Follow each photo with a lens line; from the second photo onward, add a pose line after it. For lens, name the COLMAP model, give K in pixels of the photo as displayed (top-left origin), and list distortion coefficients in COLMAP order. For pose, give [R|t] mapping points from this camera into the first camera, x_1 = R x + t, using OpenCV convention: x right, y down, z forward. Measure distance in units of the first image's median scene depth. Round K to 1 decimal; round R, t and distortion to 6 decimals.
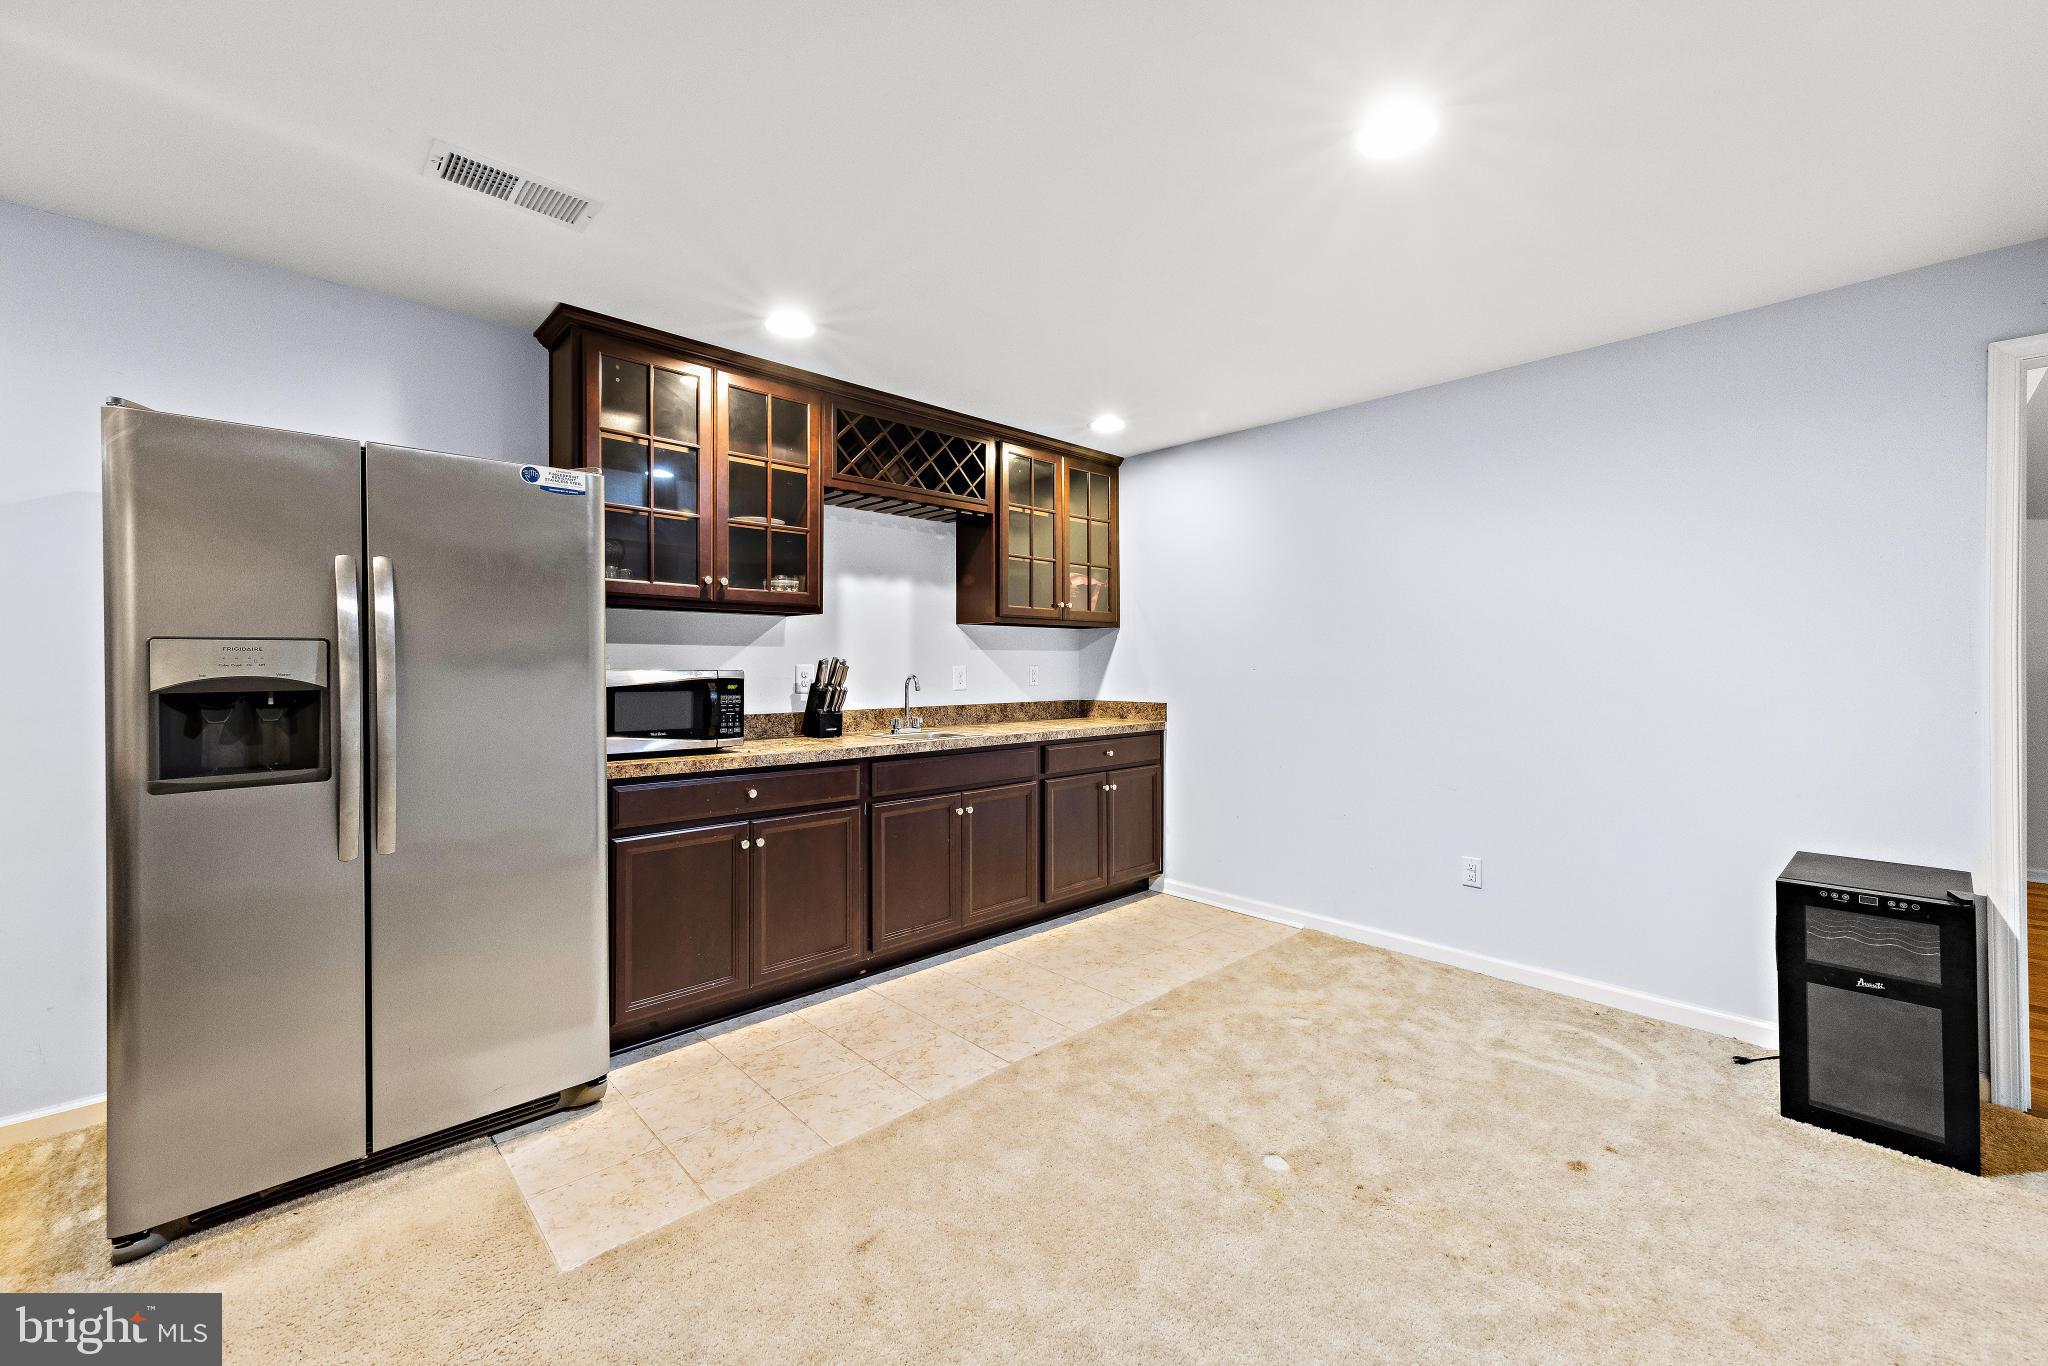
lens RADIAL K [[805.7, 0, 1028.5], [0, 805.7, 666.2], [0, 0, 1]] dist [0.000611, -0.000066]
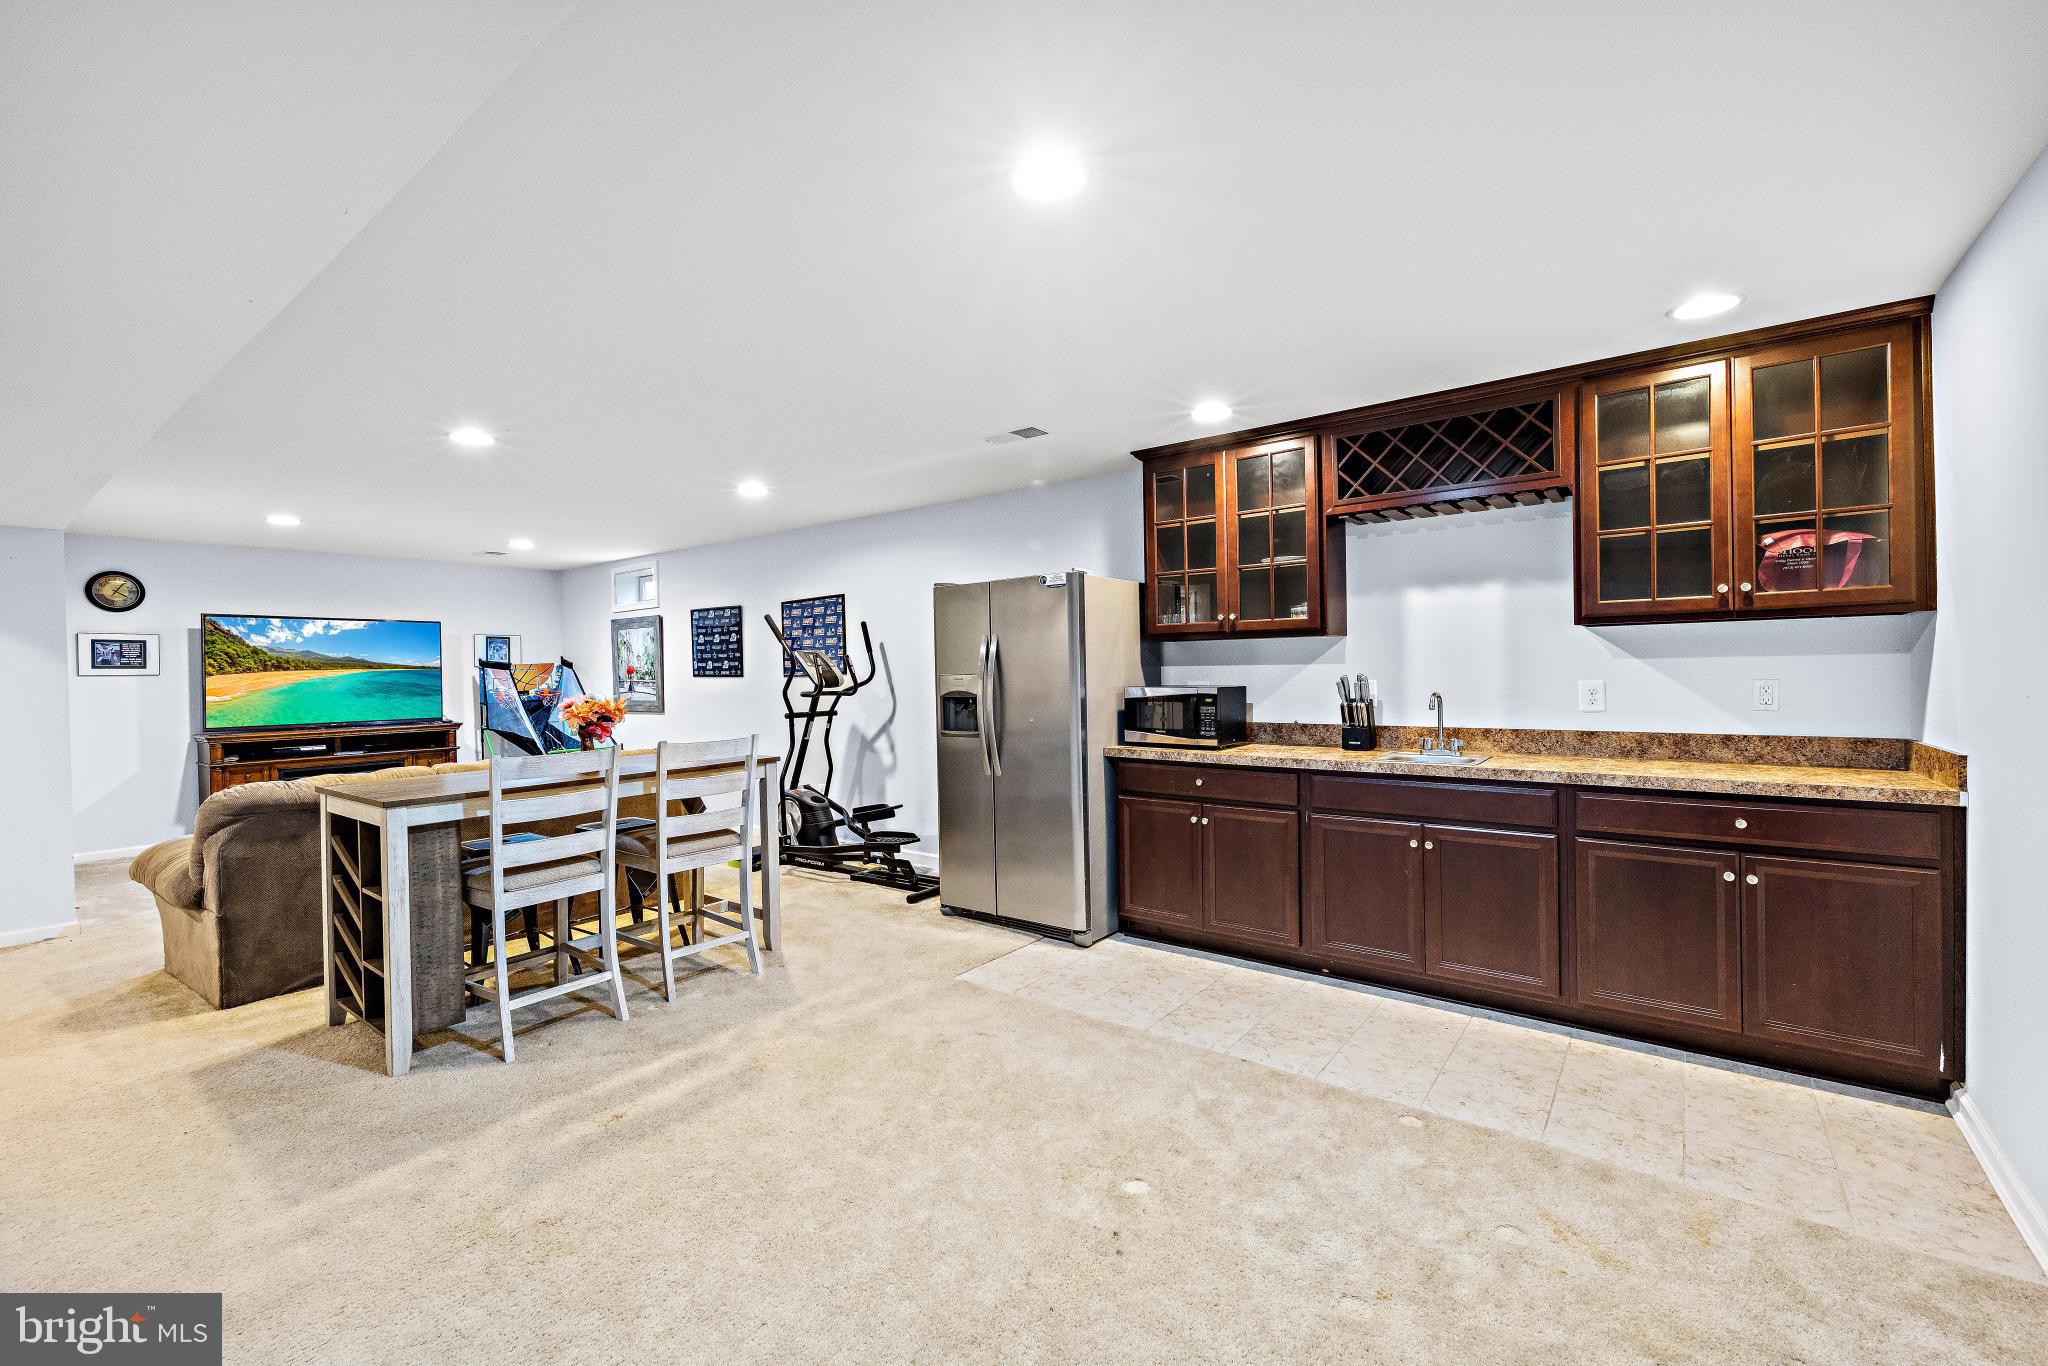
lens RADIAL K [[843.0, 0, 1029.2], [0, 843.0, 680.9], [0, 0, 1]] dist [-0.002053, -0.000060]
pose [[0.153028, 0.007479, -0.988194, 0.786475], [0.013252, 0.999866, 0.009619, -0.018796], [0.988133, -0.014568, 0.152909, 0.424222]]
